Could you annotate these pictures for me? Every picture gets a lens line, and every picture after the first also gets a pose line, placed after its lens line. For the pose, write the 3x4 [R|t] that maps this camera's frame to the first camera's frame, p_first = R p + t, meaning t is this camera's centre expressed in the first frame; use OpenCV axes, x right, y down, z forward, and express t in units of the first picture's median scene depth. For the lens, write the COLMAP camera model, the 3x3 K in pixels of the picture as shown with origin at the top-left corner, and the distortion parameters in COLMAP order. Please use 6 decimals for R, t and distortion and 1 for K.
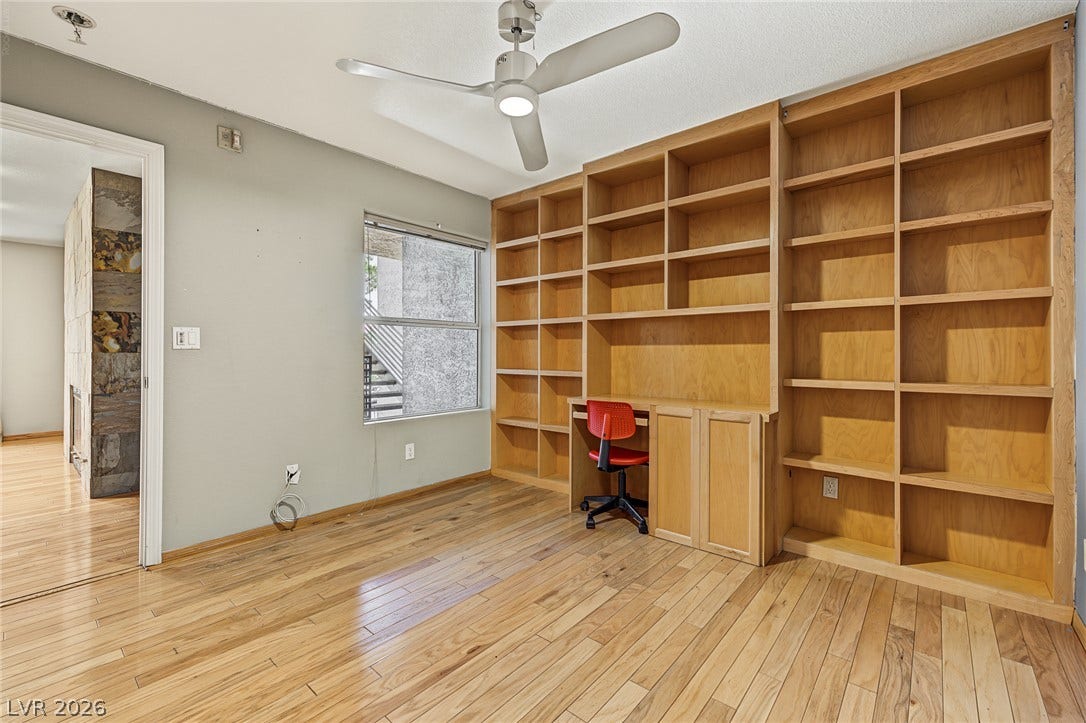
lens RADIAL K [[458.8, 0, 523.2], [0, 458.8, 353.7], [0, 0, 1]] dist [0.003920, 0.000024]
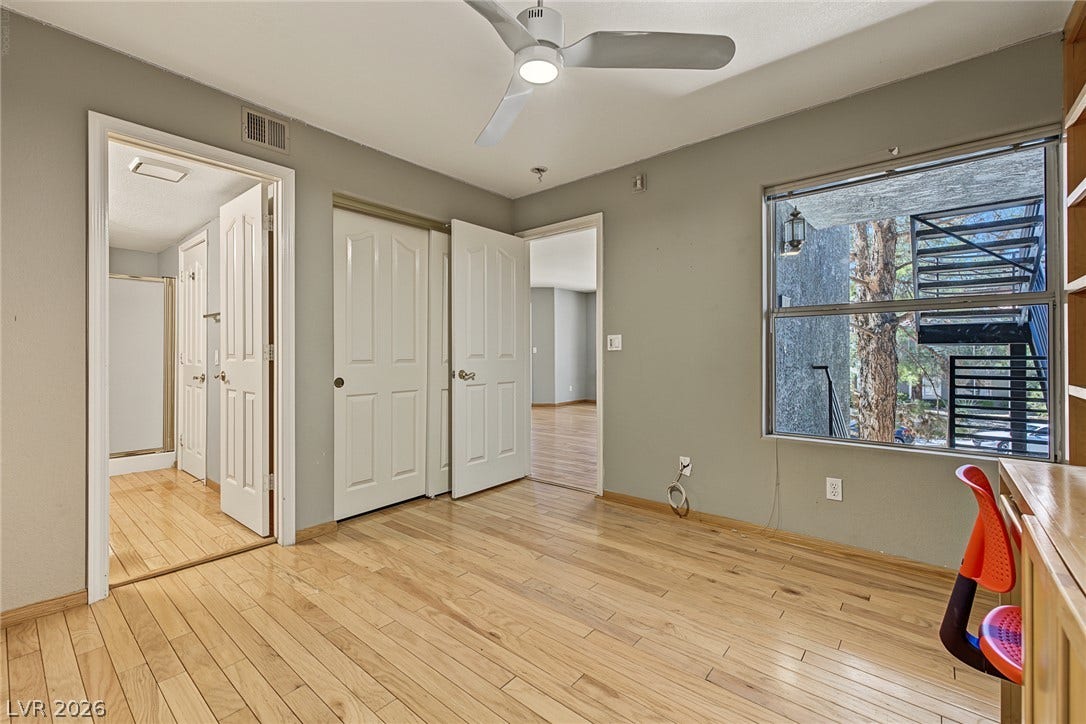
lens RADIAL K [[458.8, 0, 546.5], [0, 458.8, 353.2], [0, 0, 1]] dist [0.003920, 0.000024]
pose [[0.035290, -0.003247, -0.999372, 0.600104], [0.001584, 0.999994, -0.003193, 0.001825], [0.999376, -0.001470, 0.035295, 0.684798]]
